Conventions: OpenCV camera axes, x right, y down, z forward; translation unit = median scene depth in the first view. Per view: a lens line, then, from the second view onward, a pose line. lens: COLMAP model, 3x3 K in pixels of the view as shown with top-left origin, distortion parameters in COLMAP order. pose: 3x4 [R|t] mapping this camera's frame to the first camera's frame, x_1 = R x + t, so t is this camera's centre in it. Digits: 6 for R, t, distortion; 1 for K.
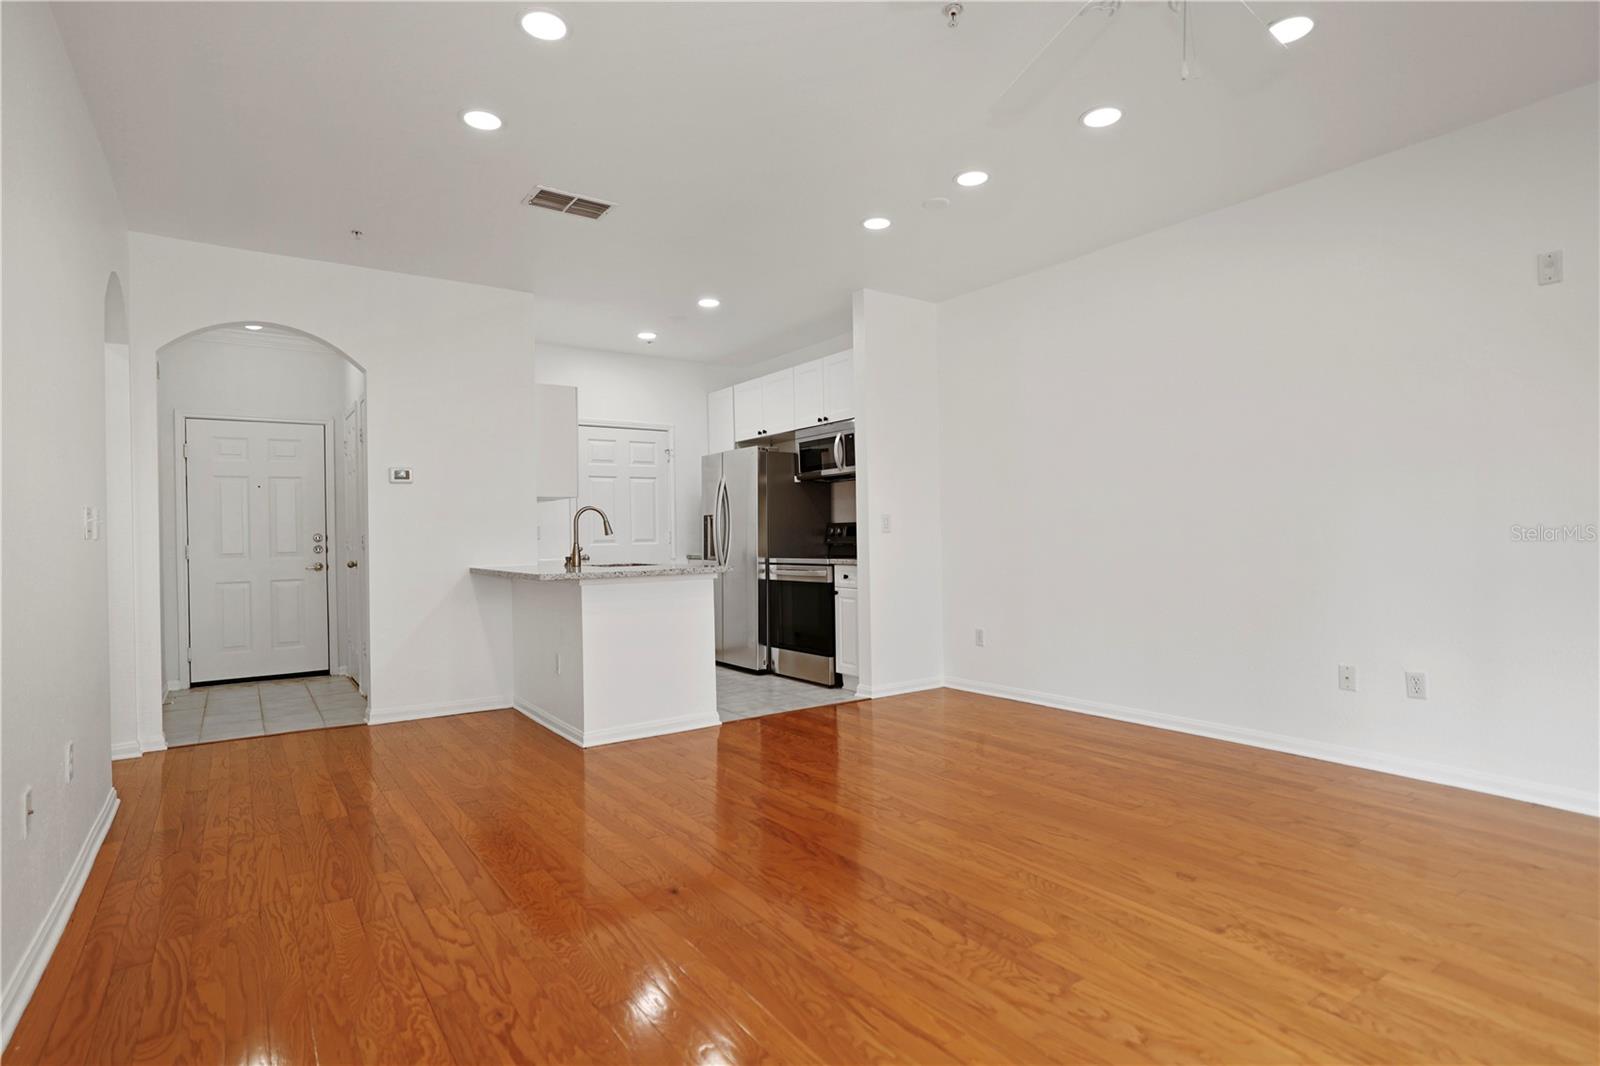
lens RADIAL K [[811.6, 0, 800.0], [0, 811.6, 533.0], [0, 0, 1]] dist [-0.001713, 0.000013]
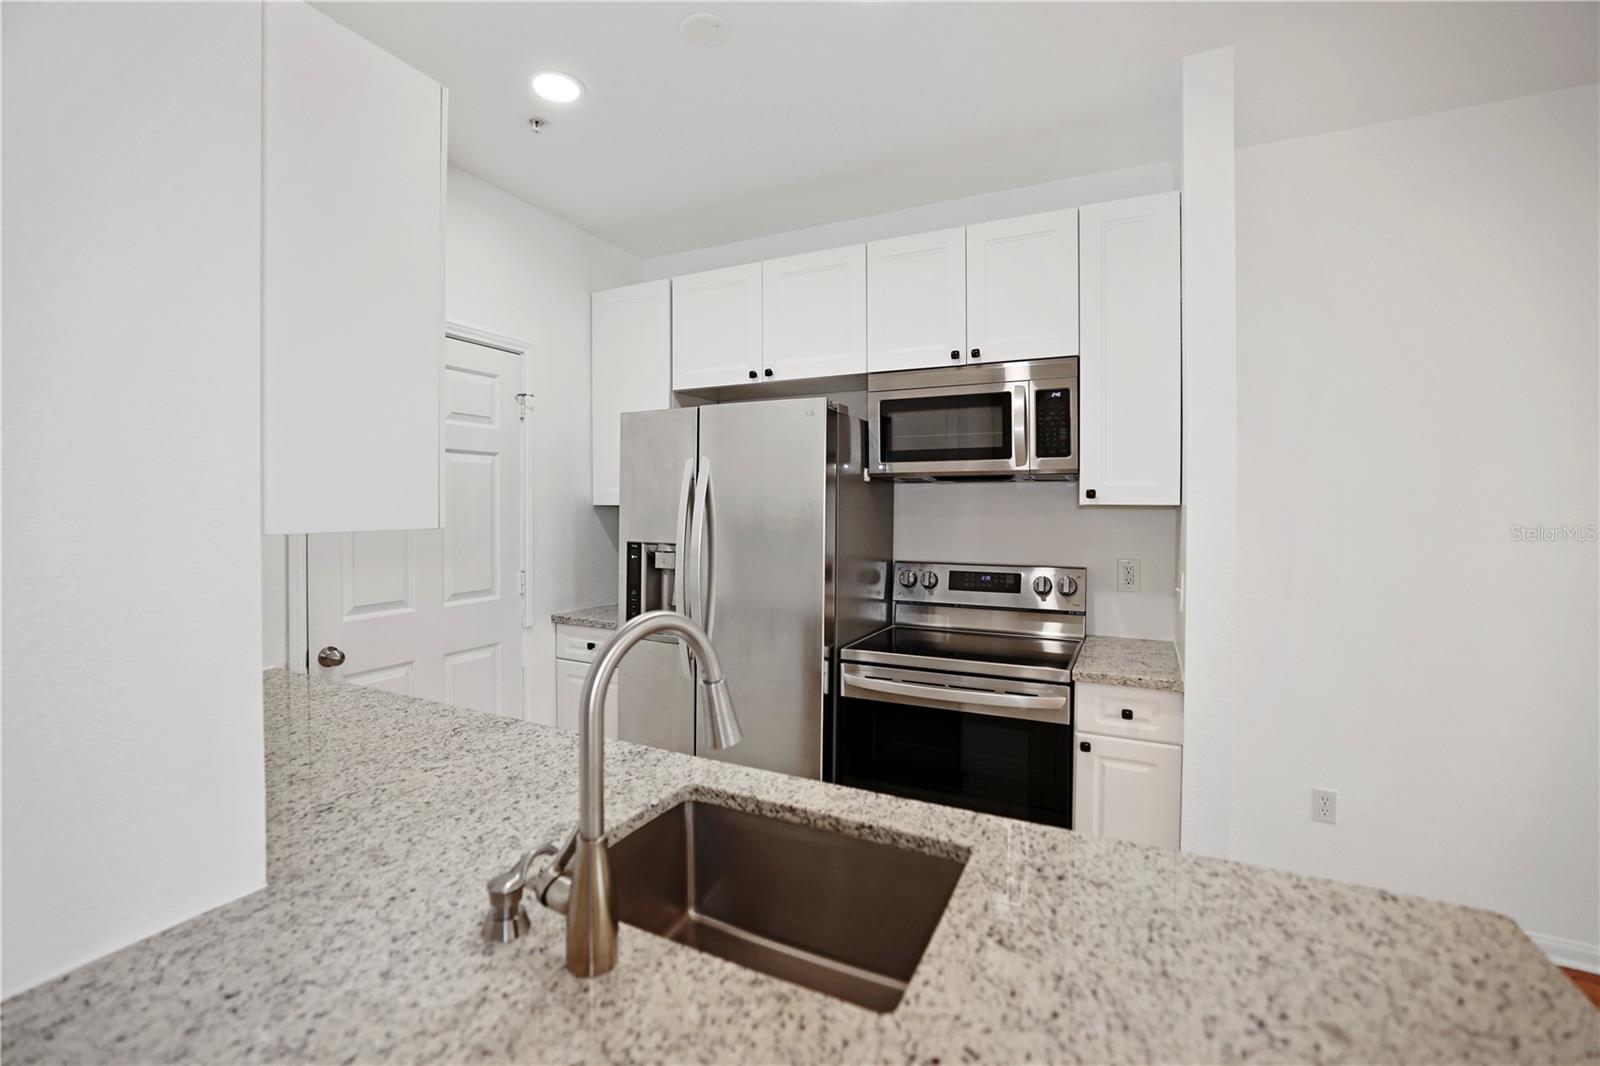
lens RADIAL K [[738.3, 0, 800.6], [0, 738.3, 511.7], [0, 0, 1]] dist [-0.037026, -0.000120]
pose [[0.888112, 0.018301, 0.459263, -0.246678], [-0.020366, 0.999792, -0.000457, -0.044727], [-0.459176, -0.008947, 0.888300, 0.644618]]
